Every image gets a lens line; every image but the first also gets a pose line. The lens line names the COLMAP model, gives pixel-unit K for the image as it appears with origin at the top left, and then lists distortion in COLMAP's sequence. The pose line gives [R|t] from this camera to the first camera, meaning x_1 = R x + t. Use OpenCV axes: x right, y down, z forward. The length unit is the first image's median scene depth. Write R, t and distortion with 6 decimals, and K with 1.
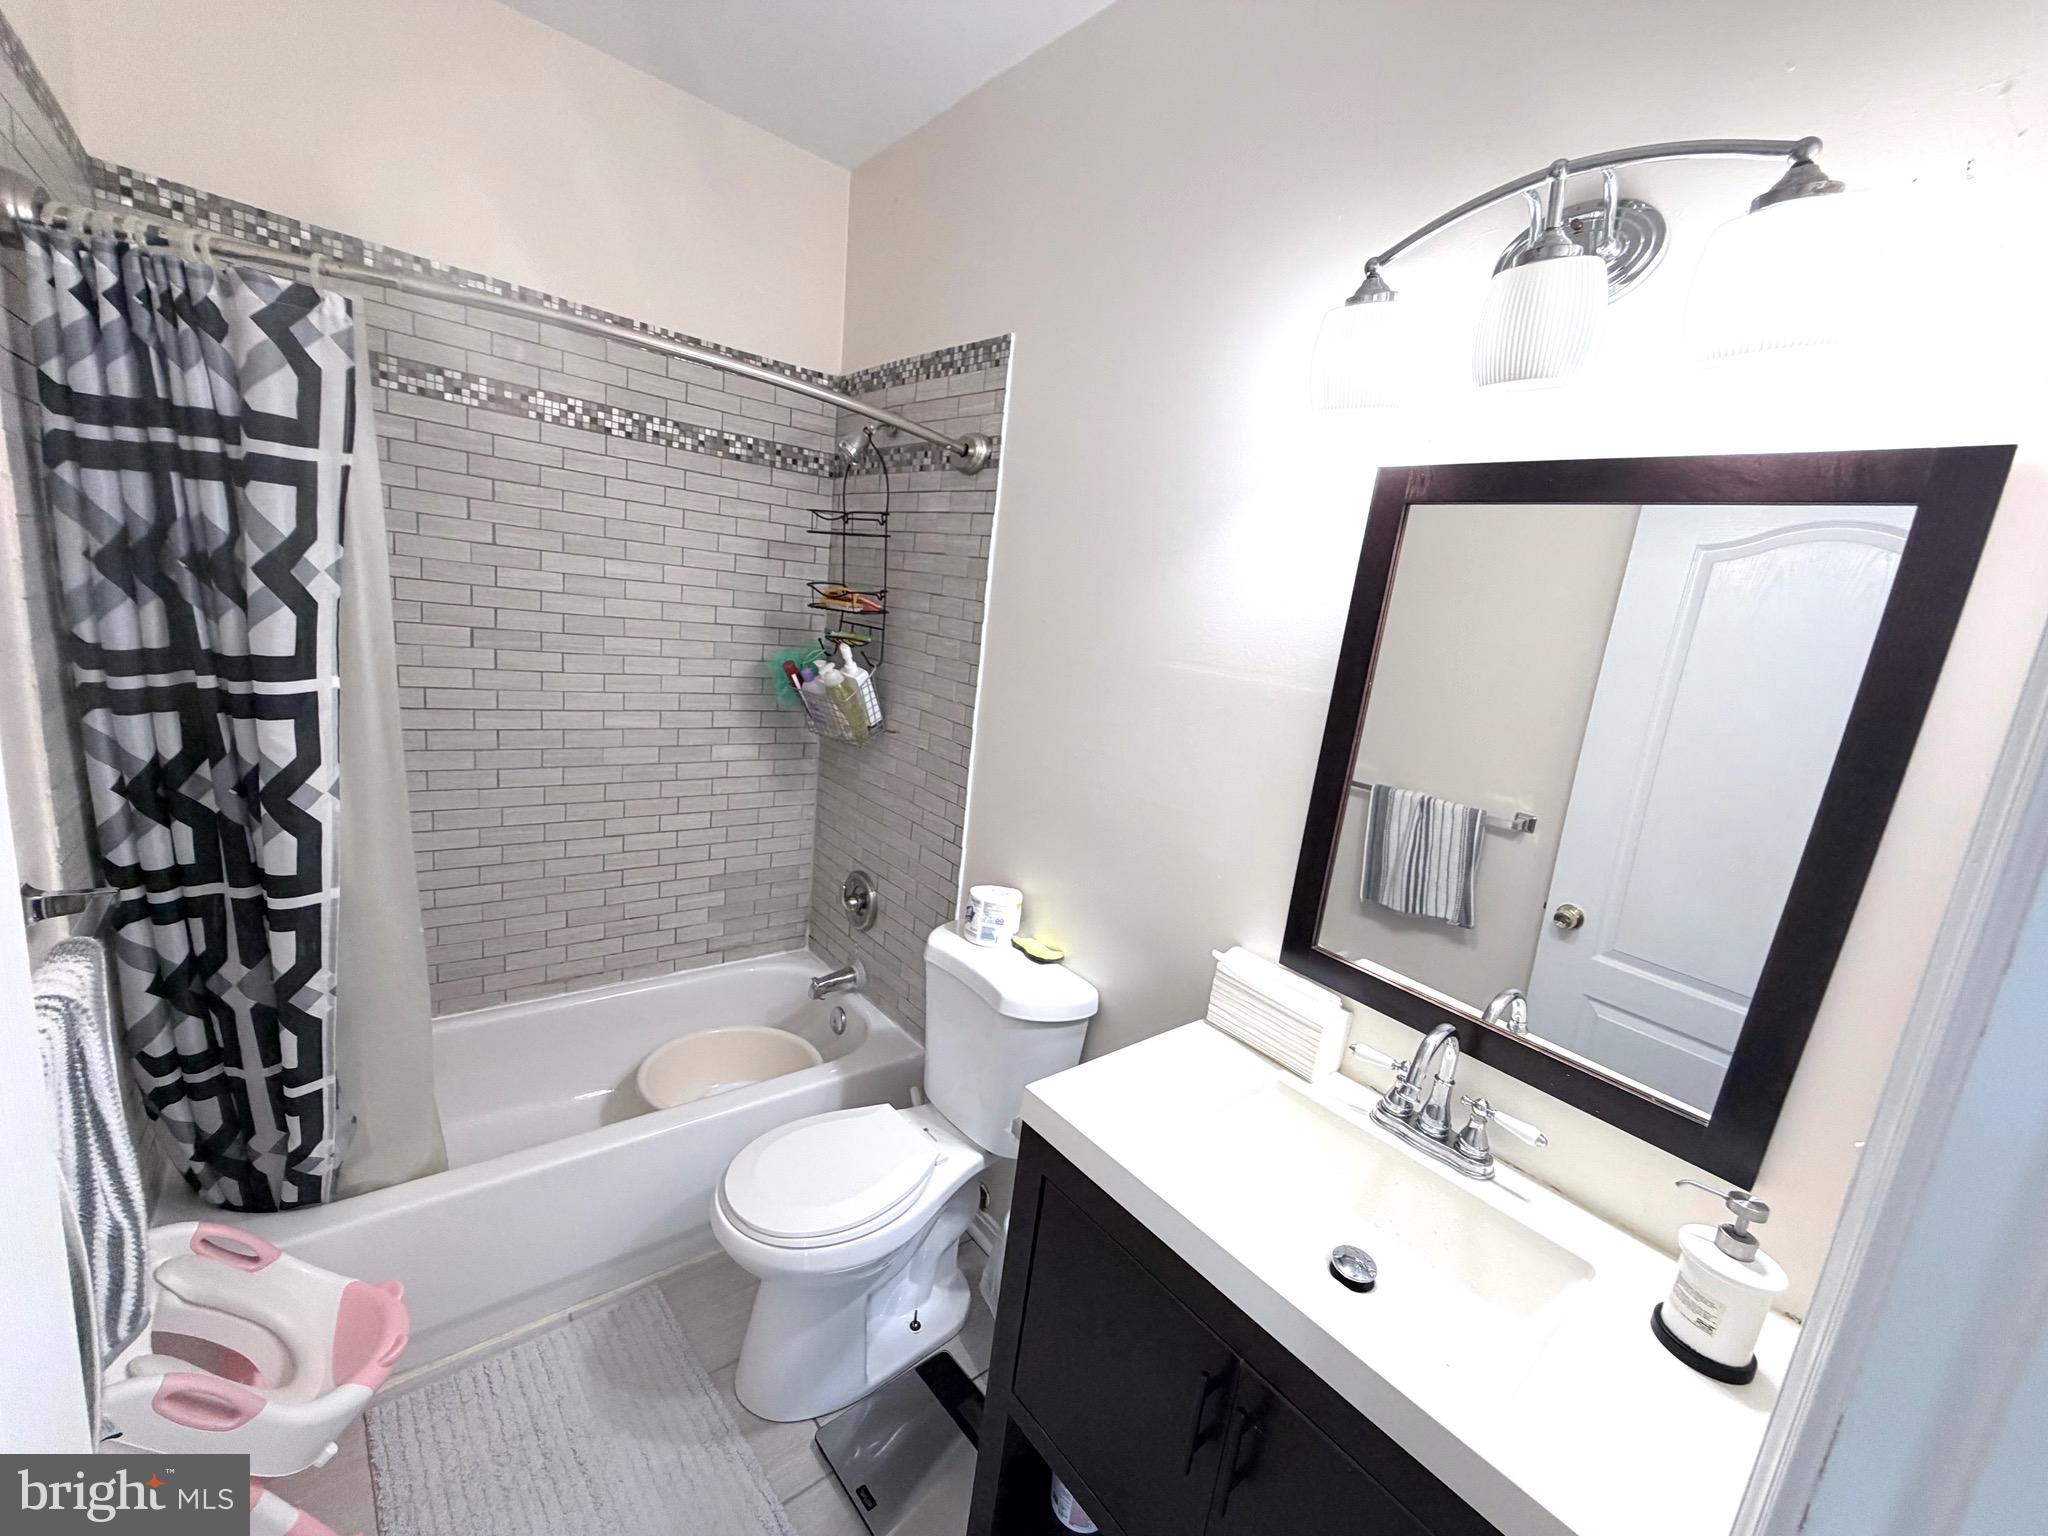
lens RADIAL K [[824.8, 0, 1018.8], [0, 824.8, 766.4], [0, 0, 1]] dist [-0.000041, 0.000152]
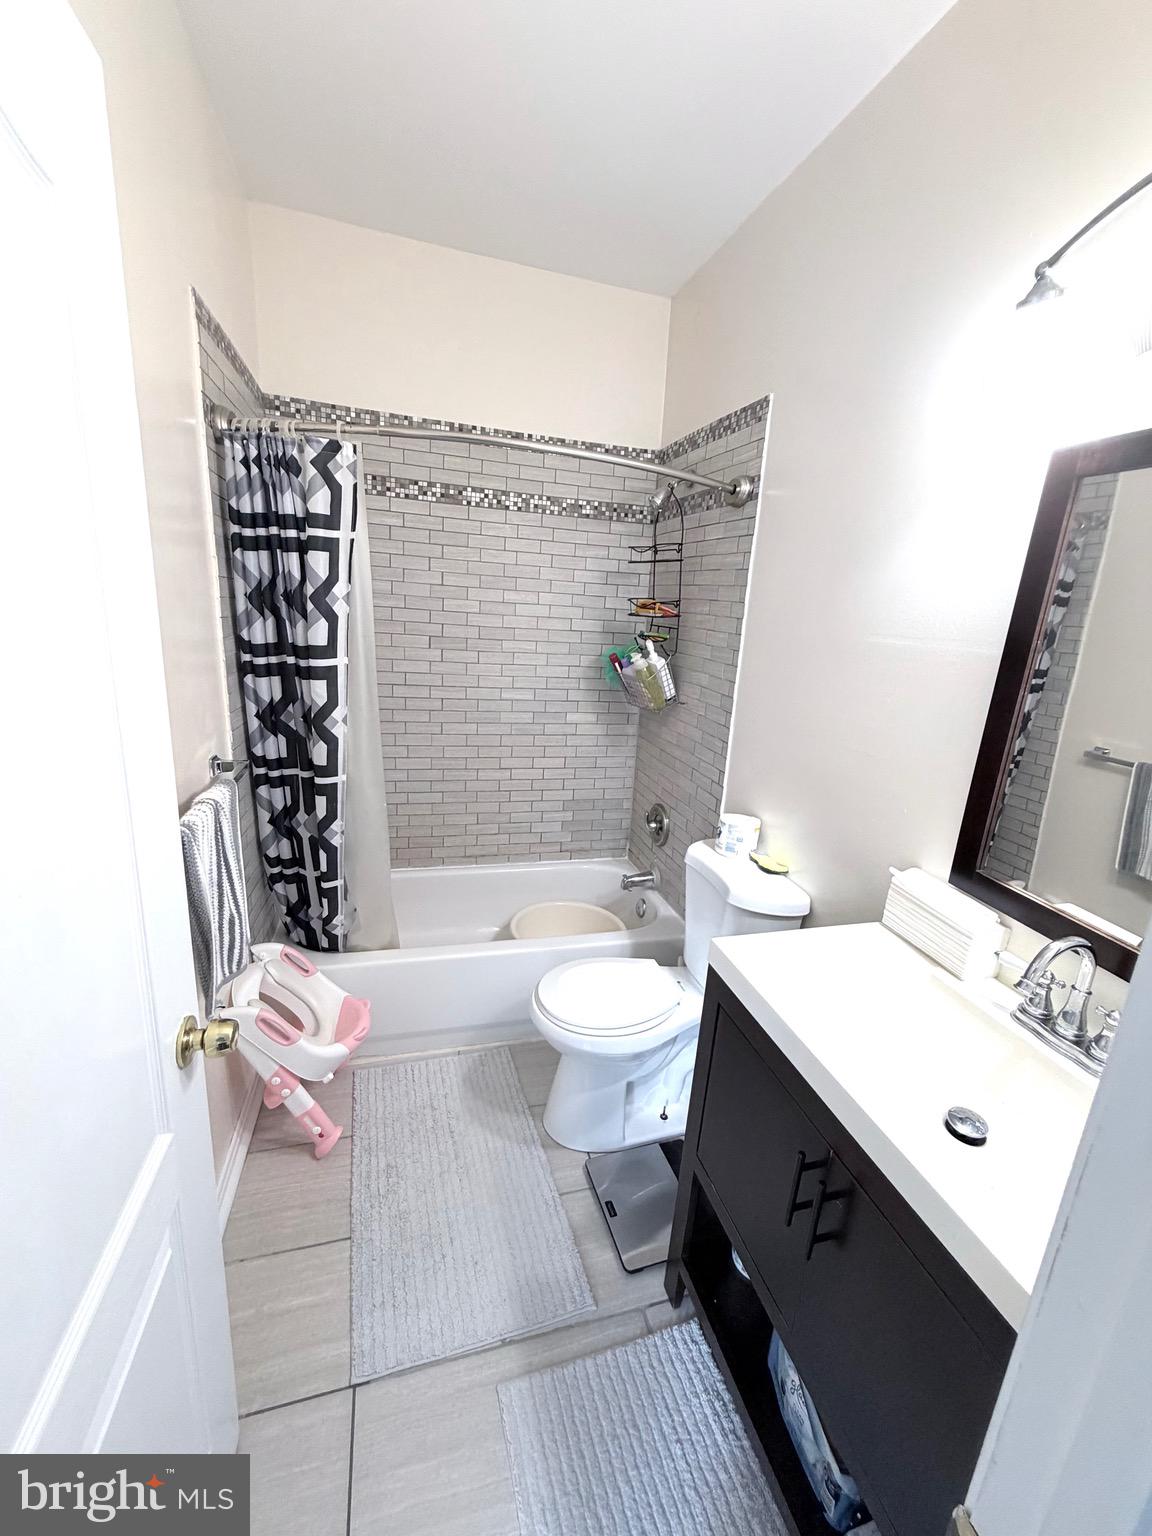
lens RADIAL K [[618.6, 0, 576.3], [0, 618.6, 762.2], [0, 0, 1]] dist [-0.000041, 0.000152]
pose [[0.914839, 0.045558, -0.401241, 0.134106], [-0.038680, 0.998933, 0.025230, 0.047775], [0.401963, -0.007561, 0.915625, -0.029172]]
